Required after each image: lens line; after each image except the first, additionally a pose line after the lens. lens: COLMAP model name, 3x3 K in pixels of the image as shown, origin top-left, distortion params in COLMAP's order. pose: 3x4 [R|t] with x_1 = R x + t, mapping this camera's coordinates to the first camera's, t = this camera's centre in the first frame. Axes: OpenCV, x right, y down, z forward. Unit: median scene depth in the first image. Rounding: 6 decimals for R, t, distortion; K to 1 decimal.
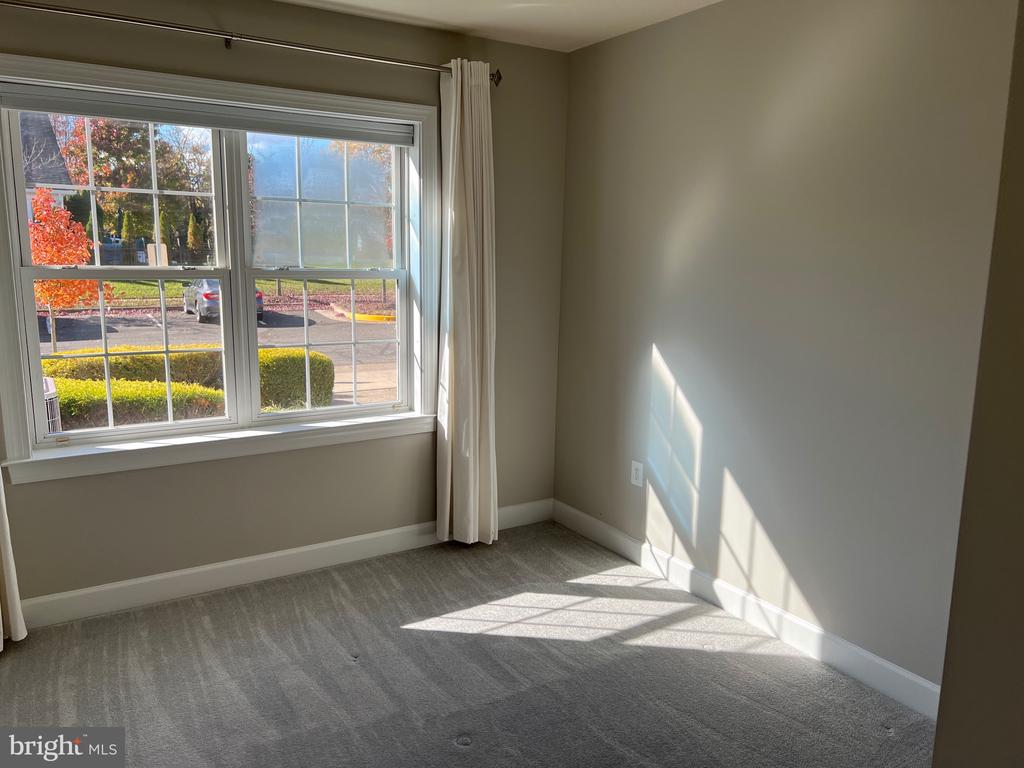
lens RADIAL K [[767.3, 0, 511.3], [0, 767.3, 384.0], [0, 0, 1]] dist [0.065824, -0.069965]
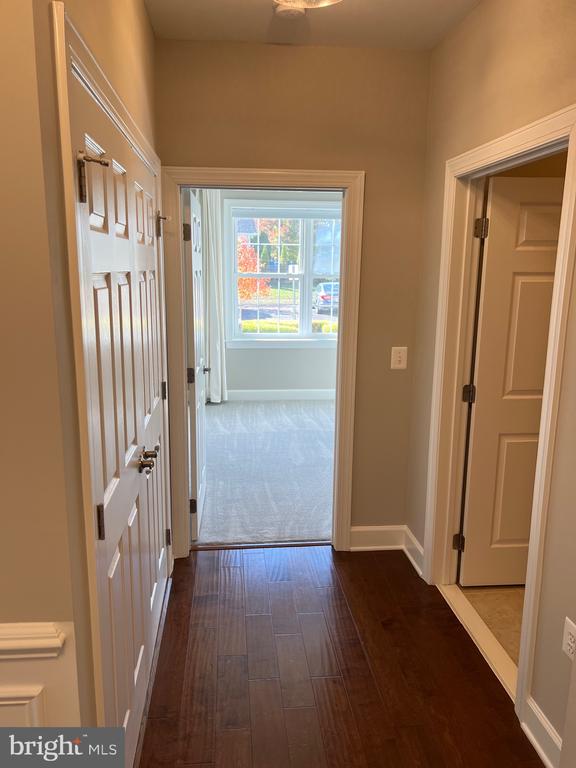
lens RADIAL K [[575.5, 0, 286.4], [0, 575.5, 382.5], [0, 0, 1]] dist [0.065824, -0.069965]
pose [[0.900270, 0.086759, -0.426598, 0.460485], [-0.076990, 0.996224, 0.040130, 0.145794], [0.428469, -0.003284, 0.903551, -0.800883]]
